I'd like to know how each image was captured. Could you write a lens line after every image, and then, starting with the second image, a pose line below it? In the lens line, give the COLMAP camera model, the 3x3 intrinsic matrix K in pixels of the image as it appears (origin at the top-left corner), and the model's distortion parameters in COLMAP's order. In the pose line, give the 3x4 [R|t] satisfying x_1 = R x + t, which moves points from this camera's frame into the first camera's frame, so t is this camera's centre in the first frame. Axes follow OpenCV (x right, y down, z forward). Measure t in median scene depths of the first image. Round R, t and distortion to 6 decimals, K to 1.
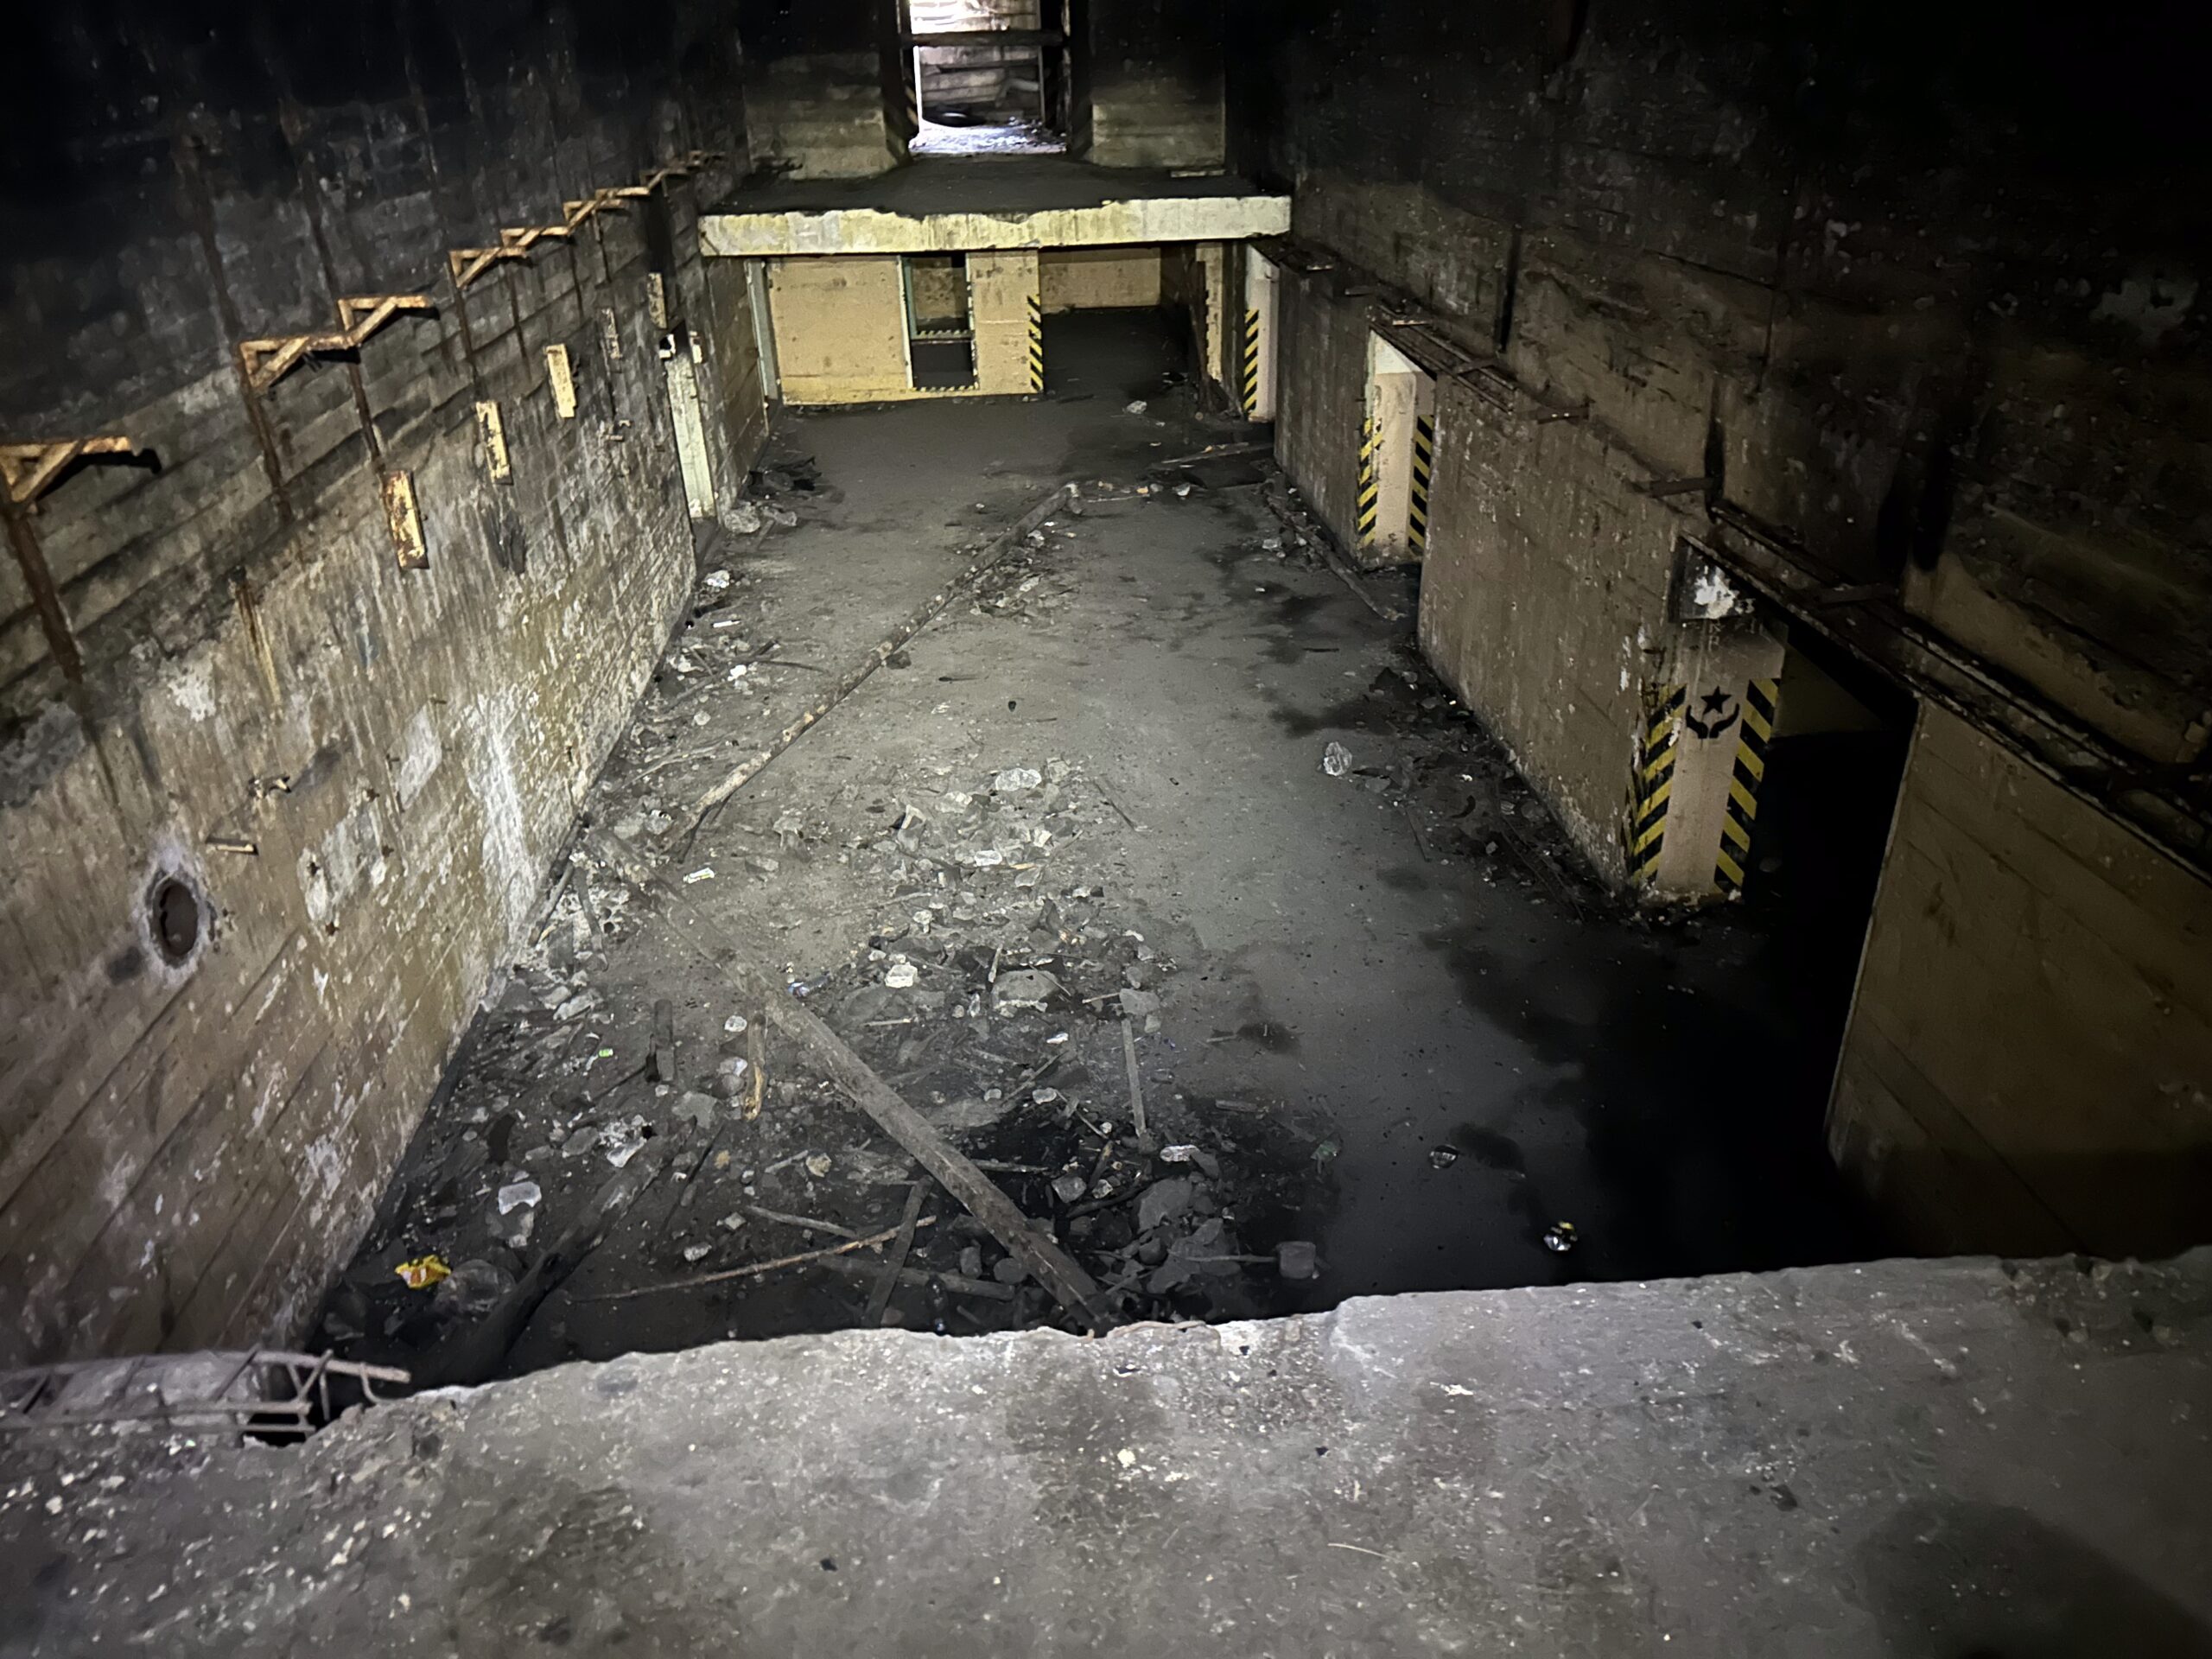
lens RADIAL K [[1541.9, 0, 1110.5], [0, 1541.9, 831.6], [0, 0, 1]] dist [0.046756, -0.004735]
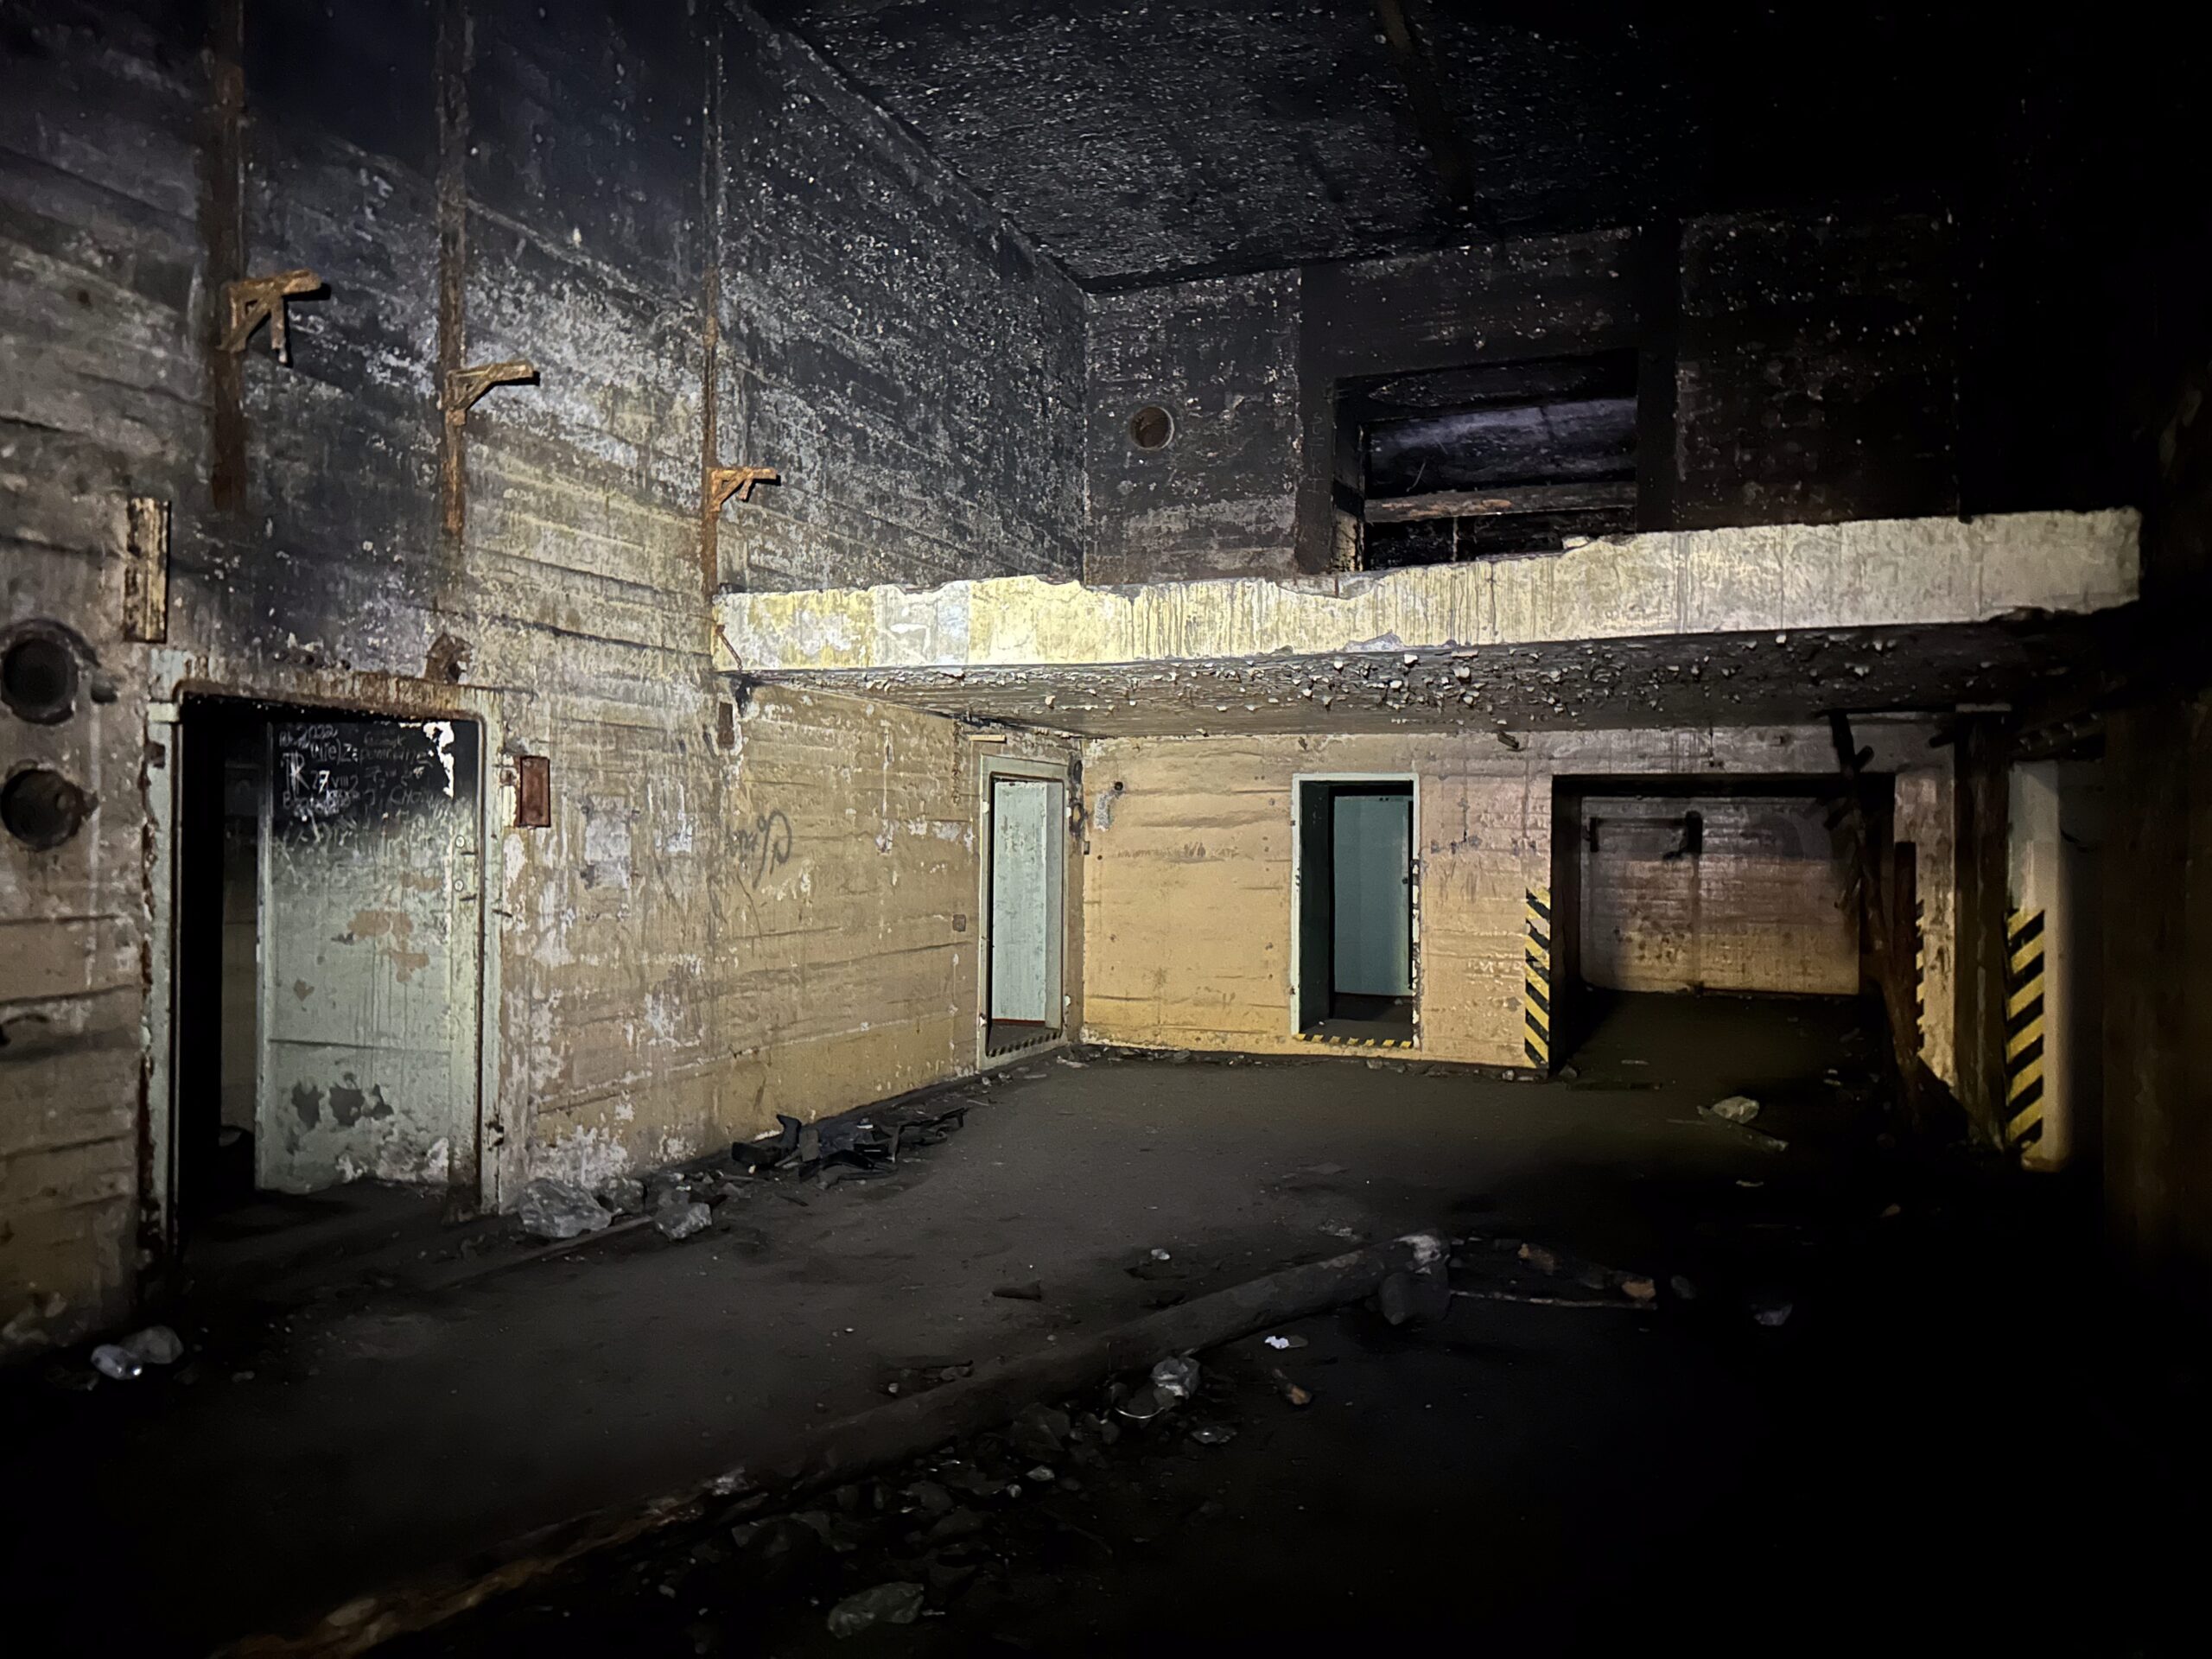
lens RADIAL K [[1541.9, 0, 1099.1], [0, 1541.9, 833.7], [0, 0, 1]] dist [0.046756, -0.004735]
pose [[0.892762, 0.030913, -0.449466, 0.053168], [-0.231256, 0.887630, -0.398288, -0.118019], [0.386647, 0.459519, 0.799591, 0.513355]]
